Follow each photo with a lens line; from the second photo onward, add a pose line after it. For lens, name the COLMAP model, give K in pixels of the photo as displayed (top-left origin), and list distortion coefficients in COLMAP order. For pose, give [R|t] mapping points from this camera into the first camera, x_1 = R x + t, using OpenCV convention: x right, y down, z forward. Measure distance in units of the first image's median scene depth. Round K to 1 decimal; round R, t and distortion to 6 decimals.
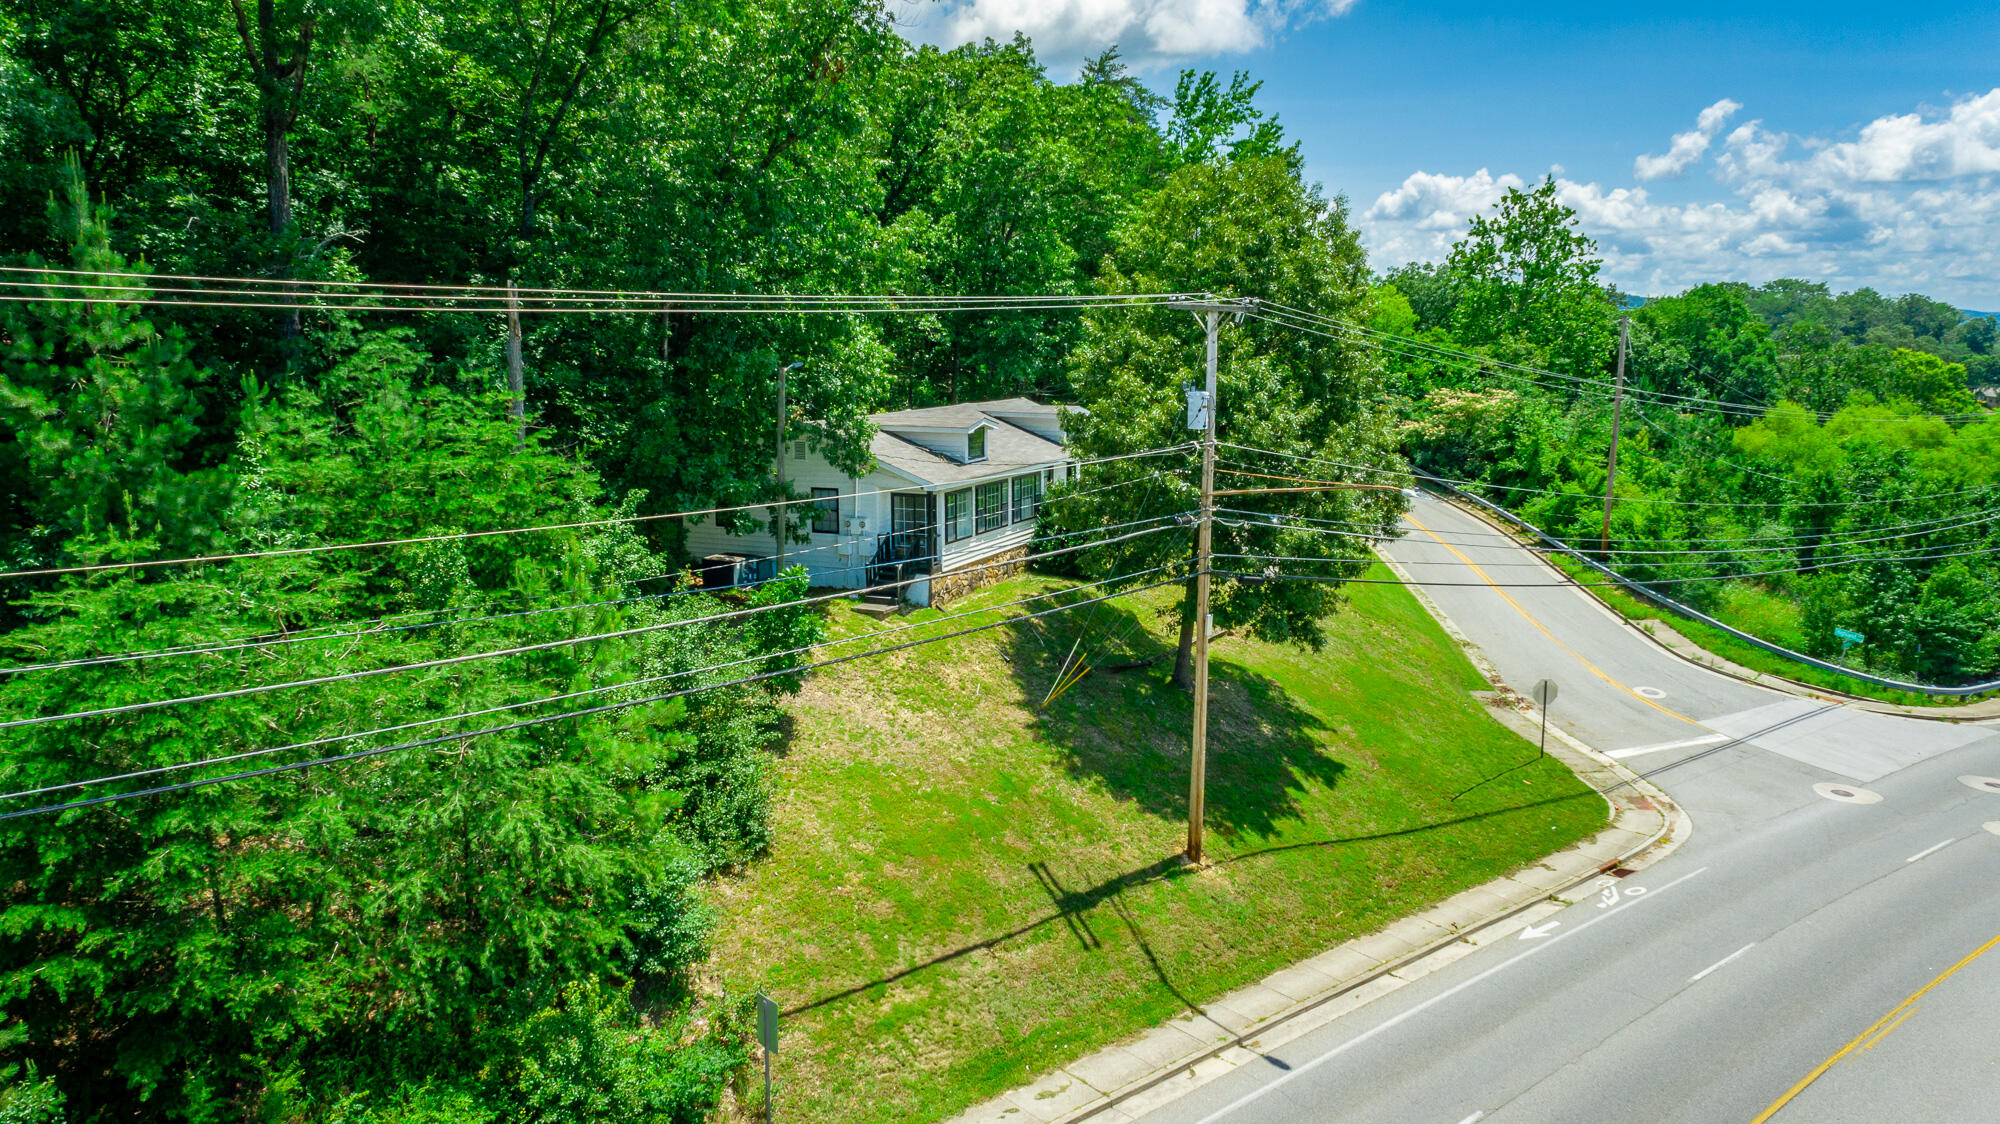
lens RADIAL K [[1359.1, 0, 1001.1], [0, 1359.1, 562.2], [0, 0, 1]] dist [-0.014828, 0.011530]
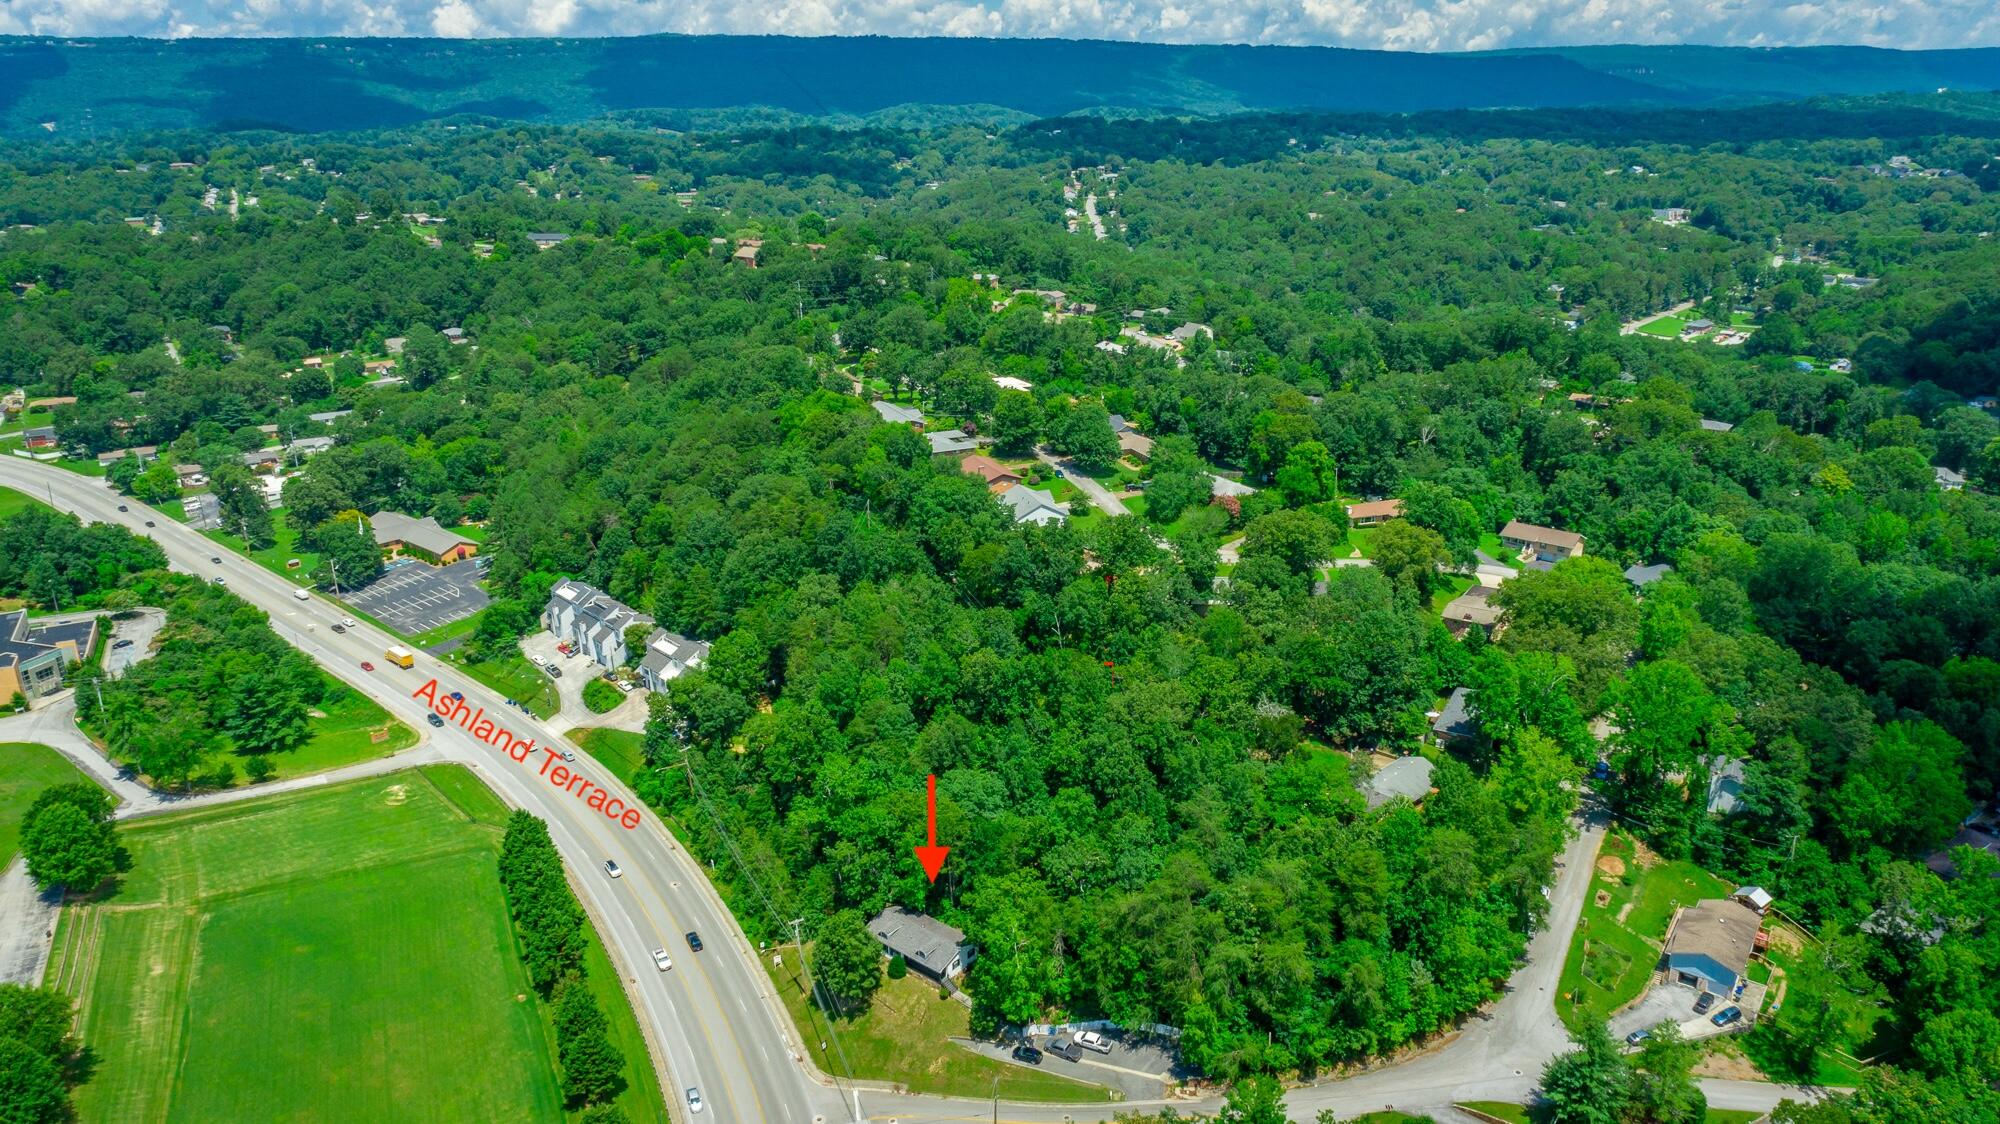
lens RADIAL K [[1359.1, 0, 1001.1], [0, 1359.1, 562.2], [0, 0, 1]] dist [-0.014828, 0.011530]
pose [[-0.251129, 0.319504, -0.913702, 4.860868], [-0.148446, 0.920073, 0.362532, -3.916922], [0.956503, 0.226678, -0.183628, 2.464070]]
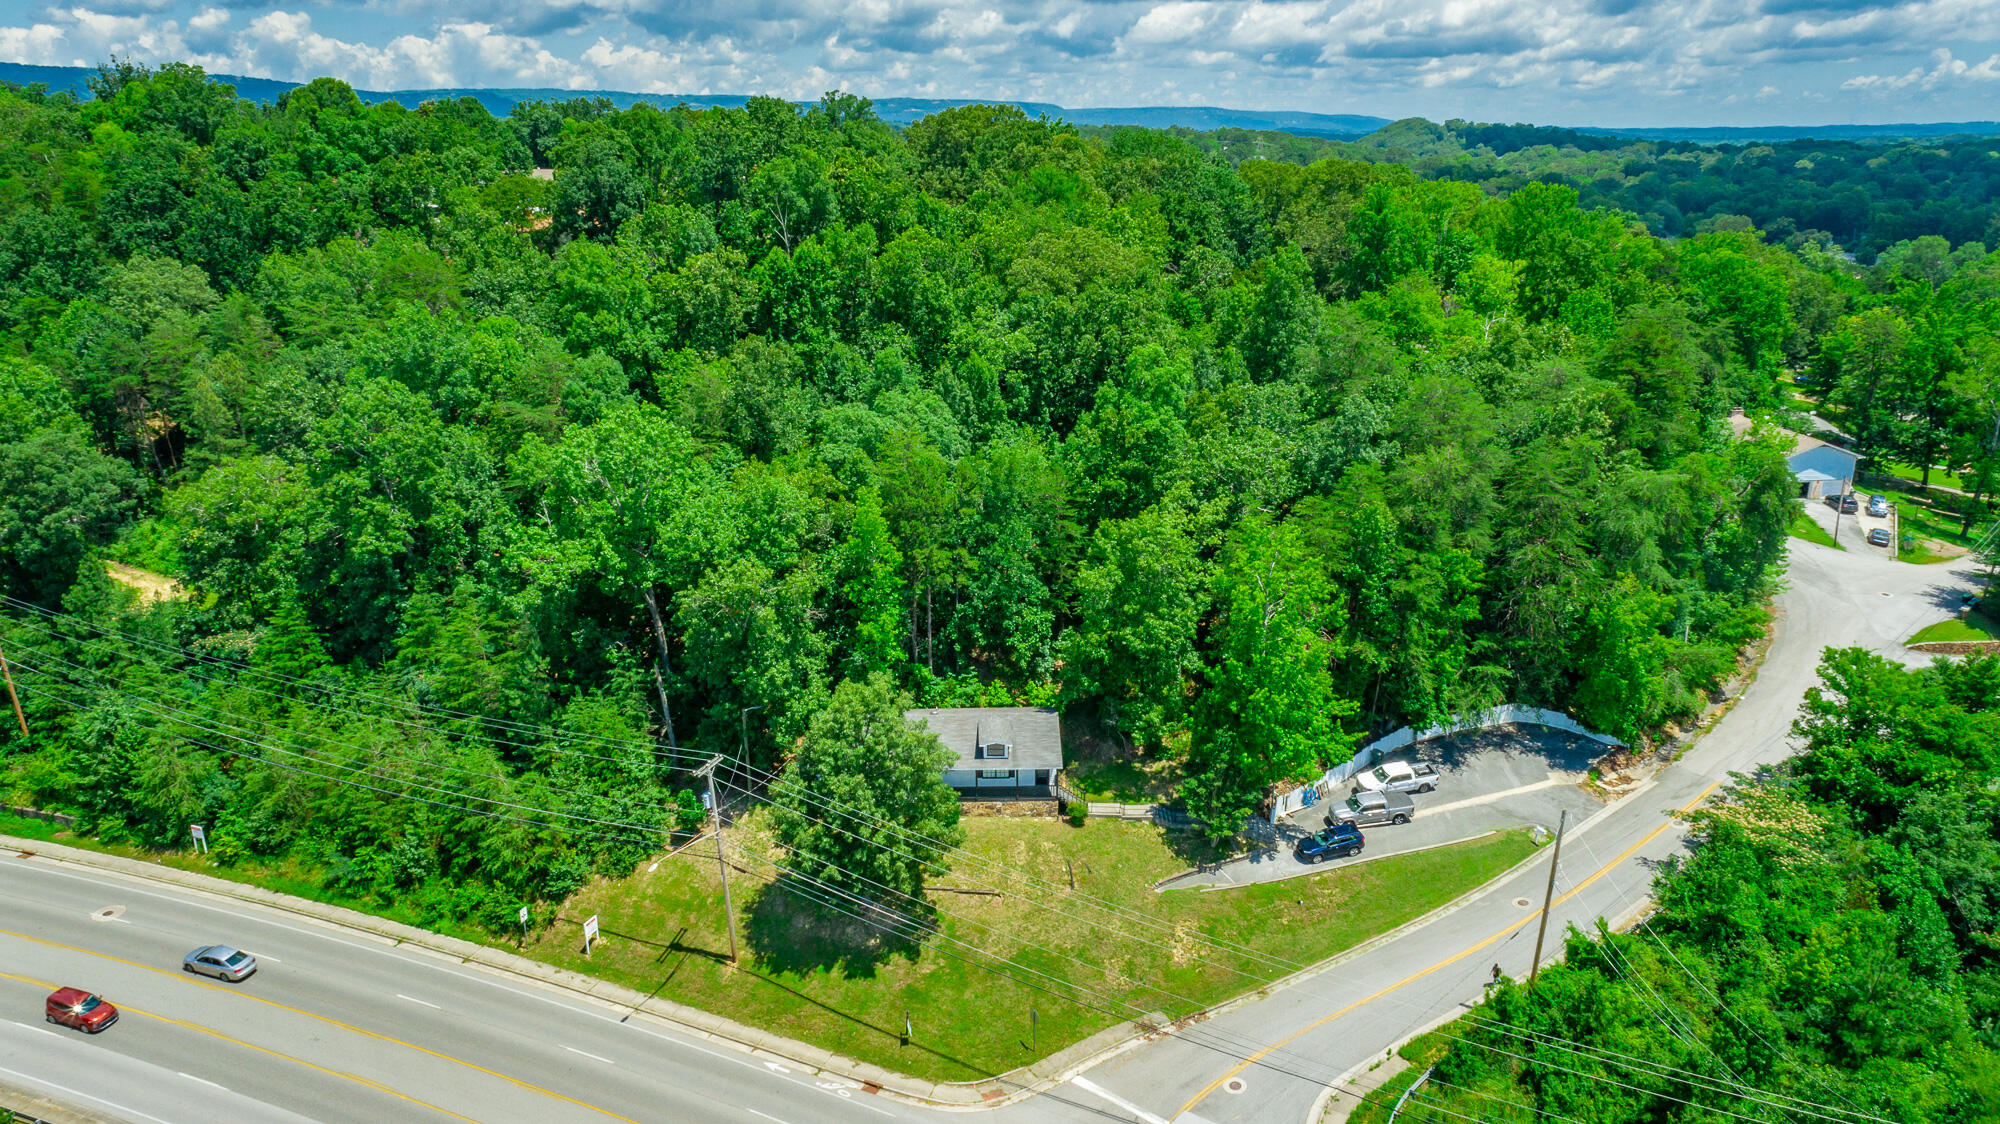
lens RADIAL K [[1375.5, 0, 1001.5], [0, 1375.5, 558.9], [0, 0, 1]] dist [-0.013076, 0.007988]
pose [[0.446732, 0.264207, -0.854766, 2.203906], [-0.144696, 0.964159, 0.222397, -1.069578], [0.882889, 0.024330, 0.468951, 0.214980]]
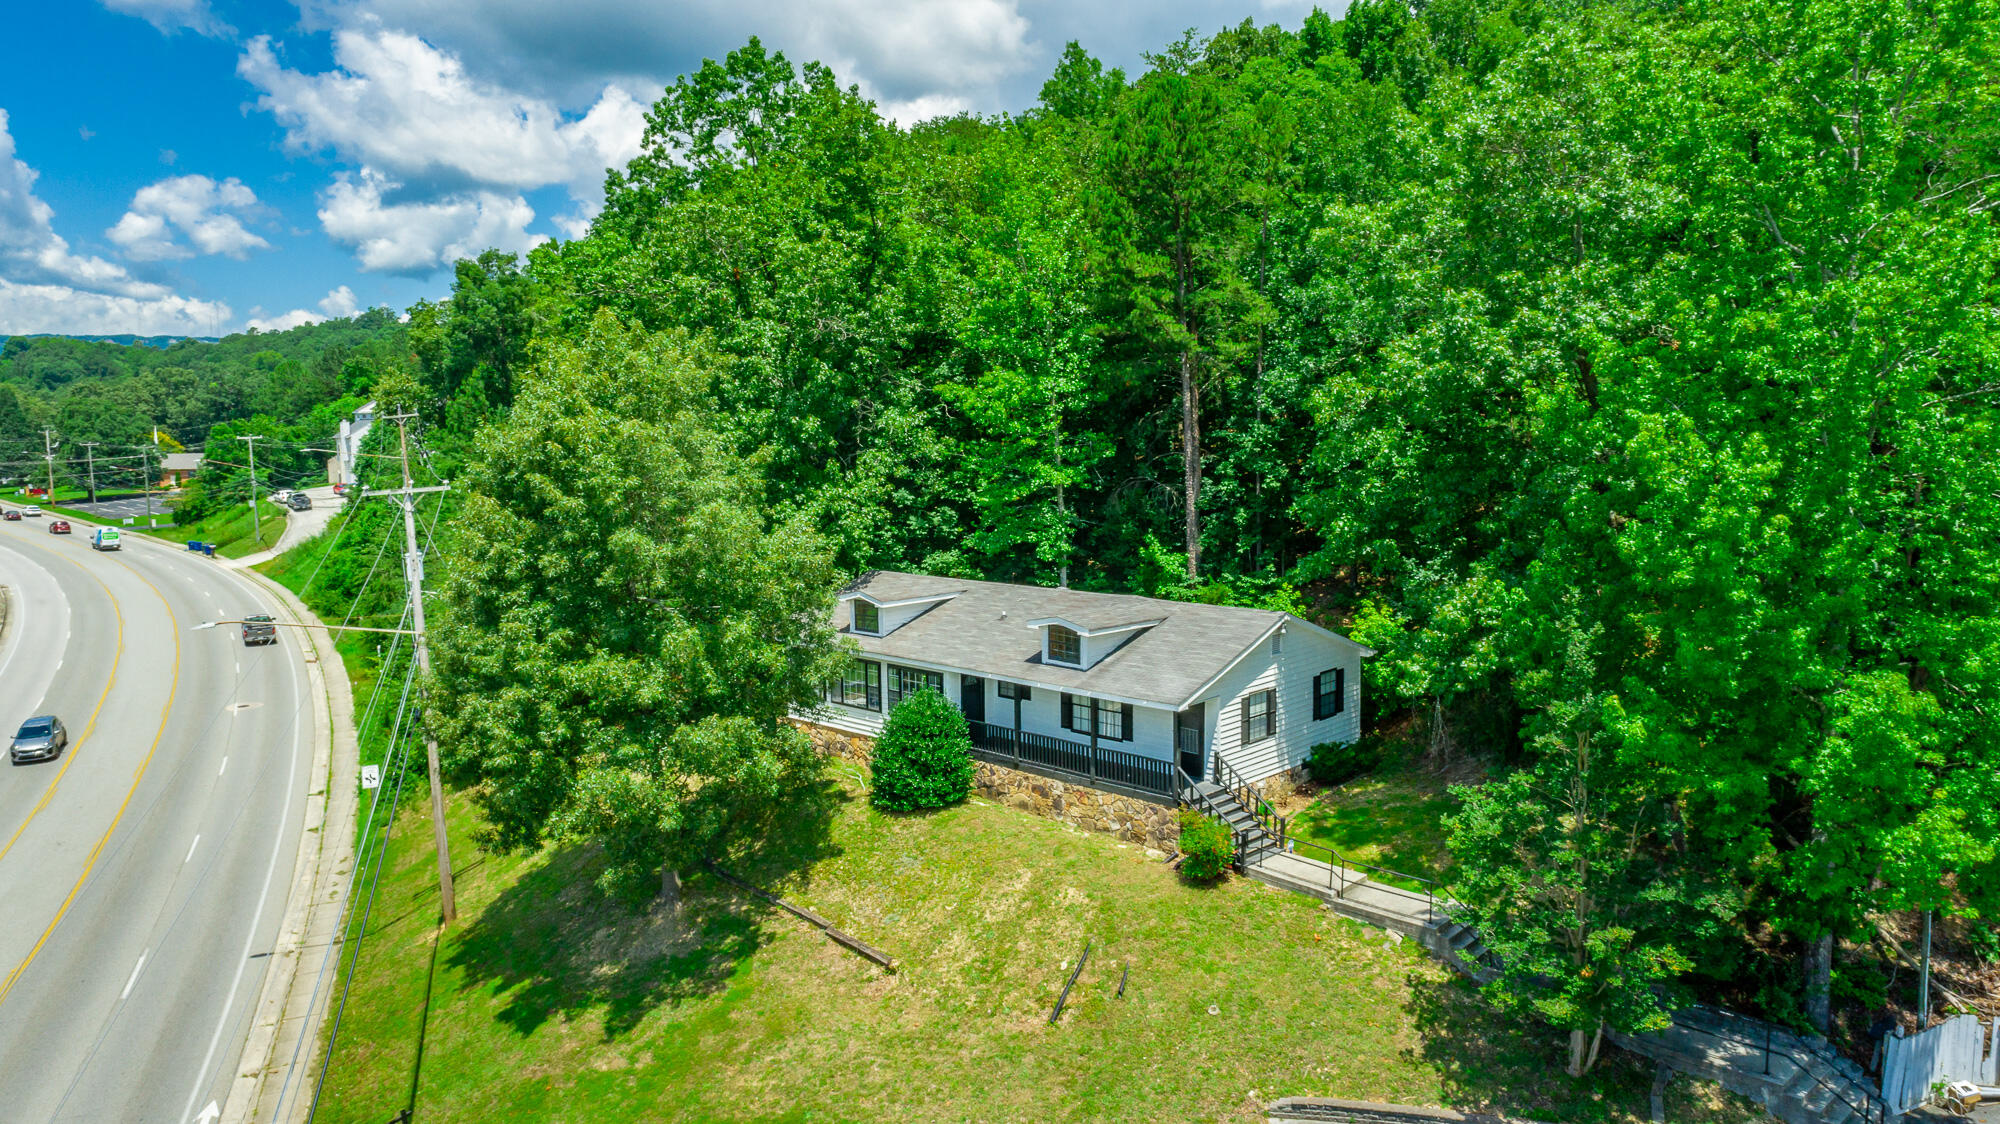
lens RADIAL K [[1353.3, 0, 1005.5], [0, 1353.3, 561.1], [0, 0, 1]] dist [-0.013199, 0.008426]
pose [[-0.317583, 0.101370, -0.942797, 1.053913], [-0.151129, 0.976149, 0.155864, -0.359562], [0.936110, 0.191984, -0.294688, 1.680862]]
